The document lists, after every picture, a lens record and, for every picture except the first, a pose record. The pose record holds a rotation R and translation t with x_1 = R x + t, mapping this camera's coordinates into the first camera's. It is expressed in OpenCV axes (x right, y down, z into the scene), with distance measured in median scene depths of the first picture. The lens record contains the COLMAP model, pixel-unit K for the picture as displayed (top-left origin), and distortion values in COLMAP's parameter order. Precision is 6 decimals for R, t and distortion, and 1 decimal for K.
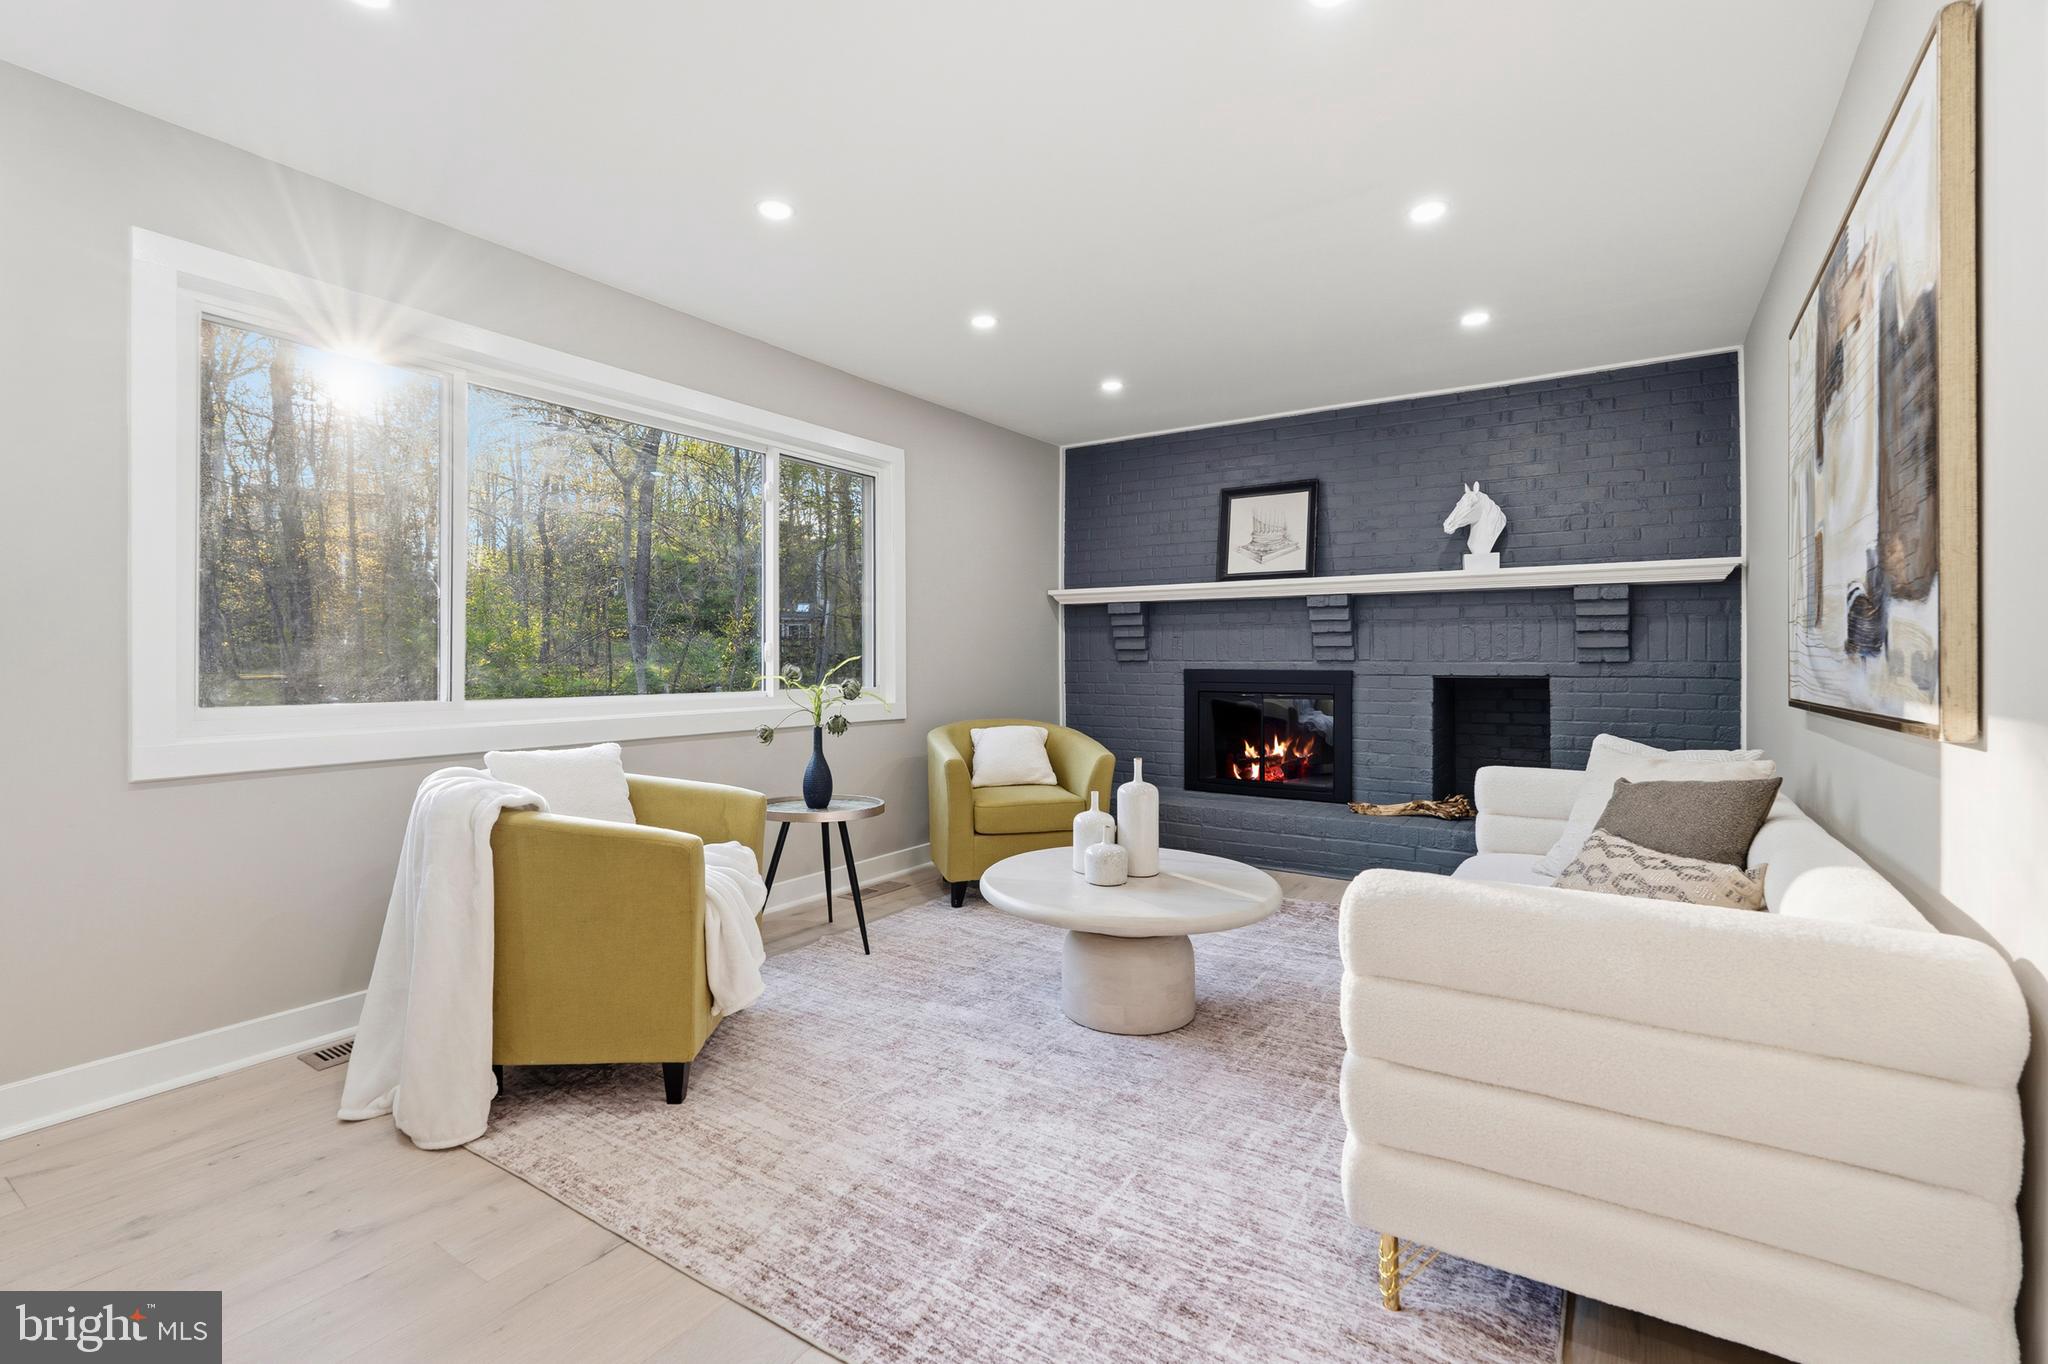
lens RADIAL K [[909.9, 0, 1024.1], [0, 909.9, 647.9], [0, 0, 1]] dist [-0.001852, 0.000317]
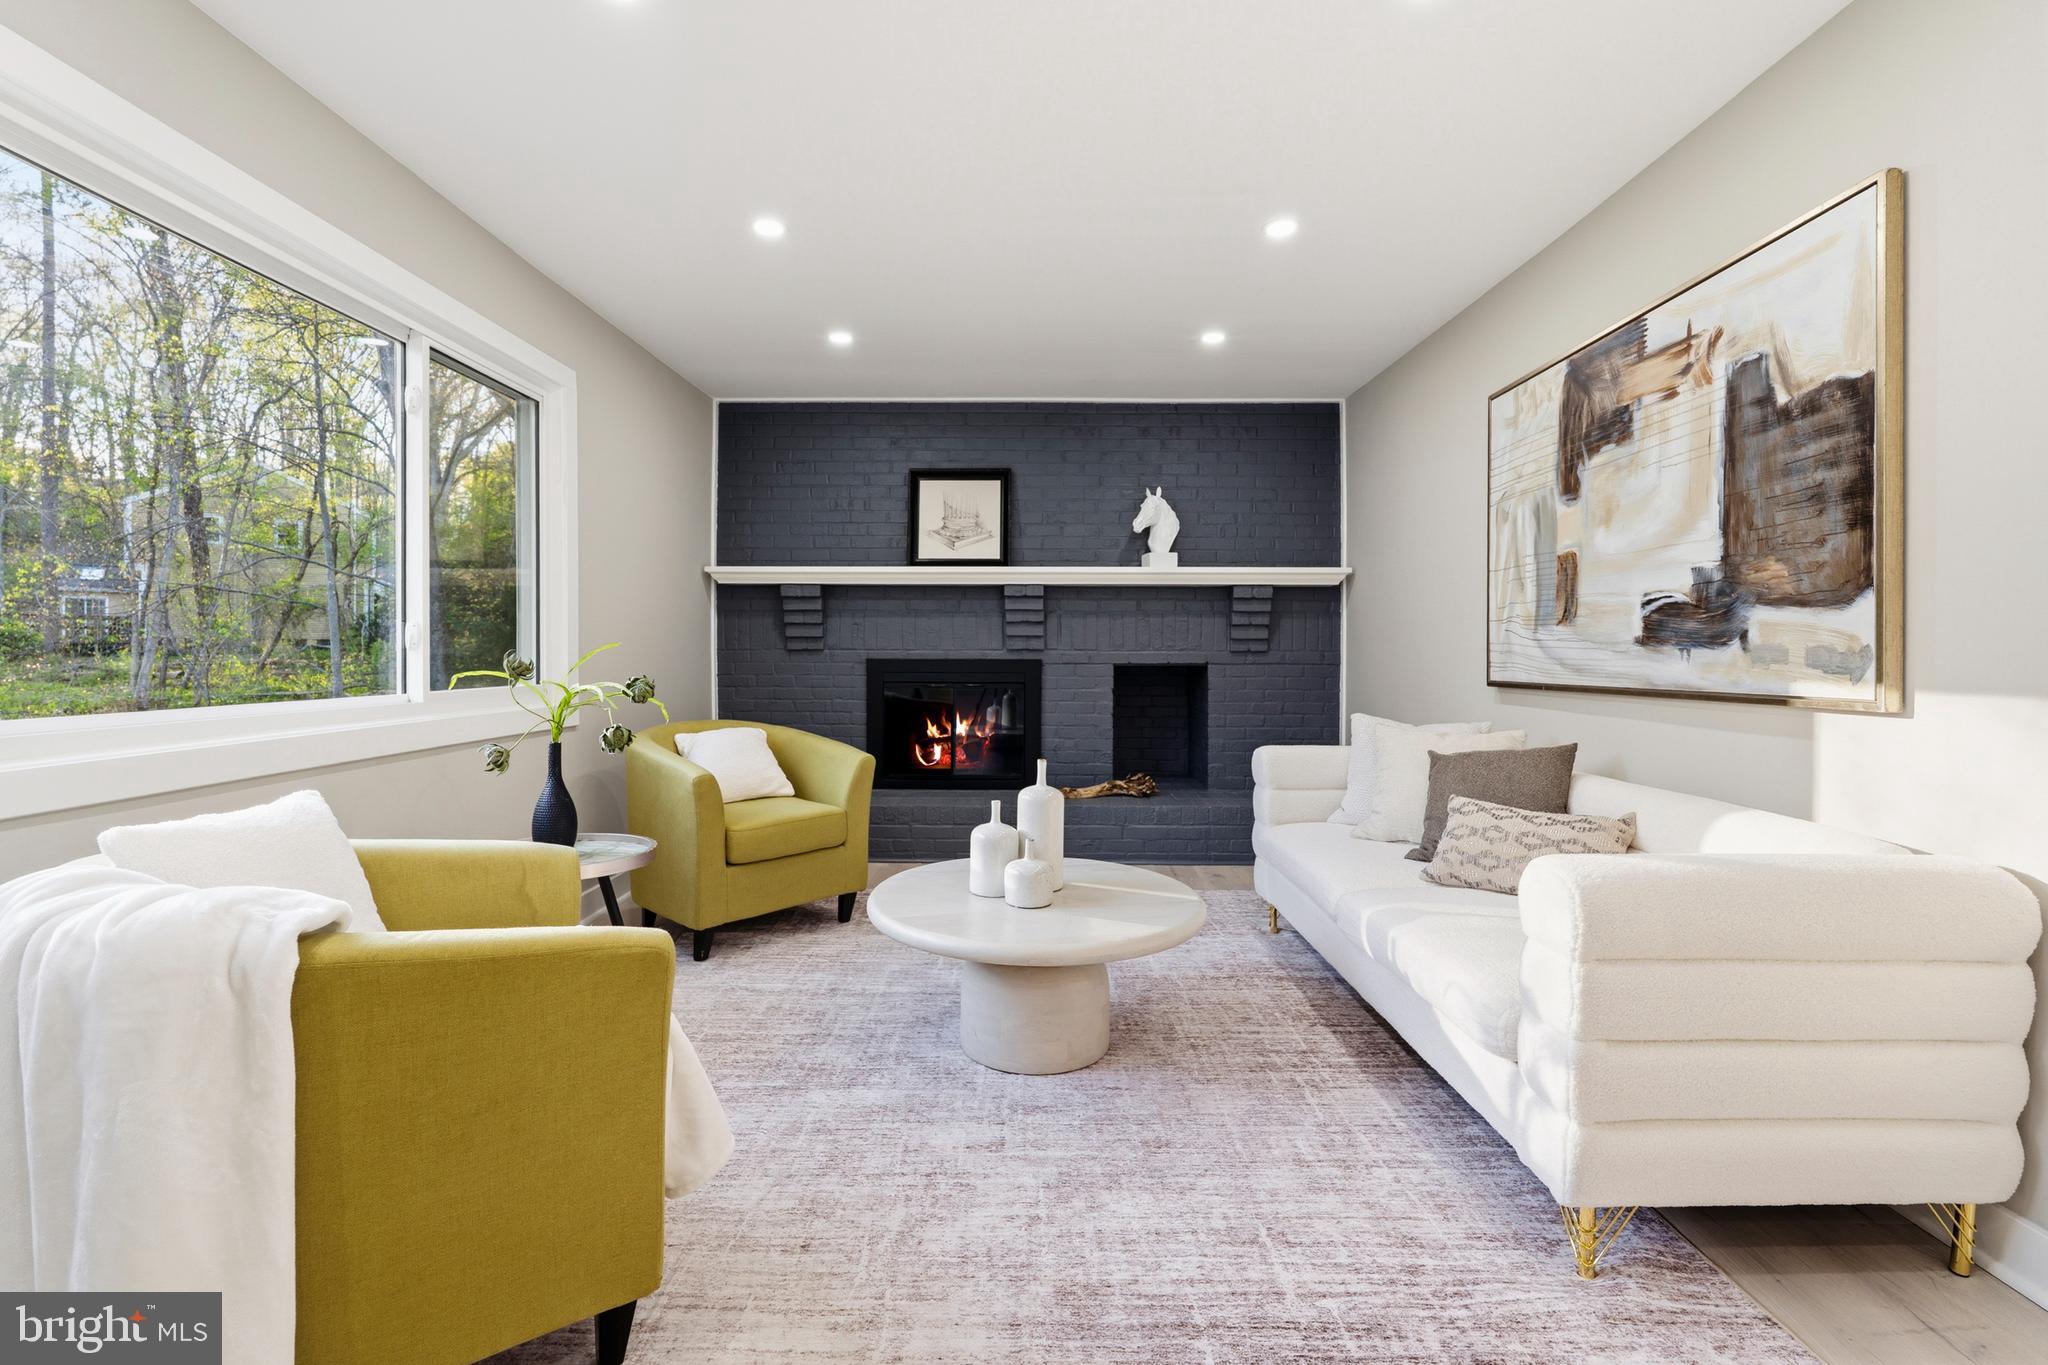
lens RADIAL K [[909.9, 0, 1009.4], [0, 909.9, 646.5], [0, 0, 1]] dist [-0.001852, 0.000317]
pose [[0.841596, 0.003108, 0.540099, -0.326162], [-0.009379, 0.999917, 0.008860, 0.002112], [-0.540027, -0.012522, 0.841555, 0.225327]]
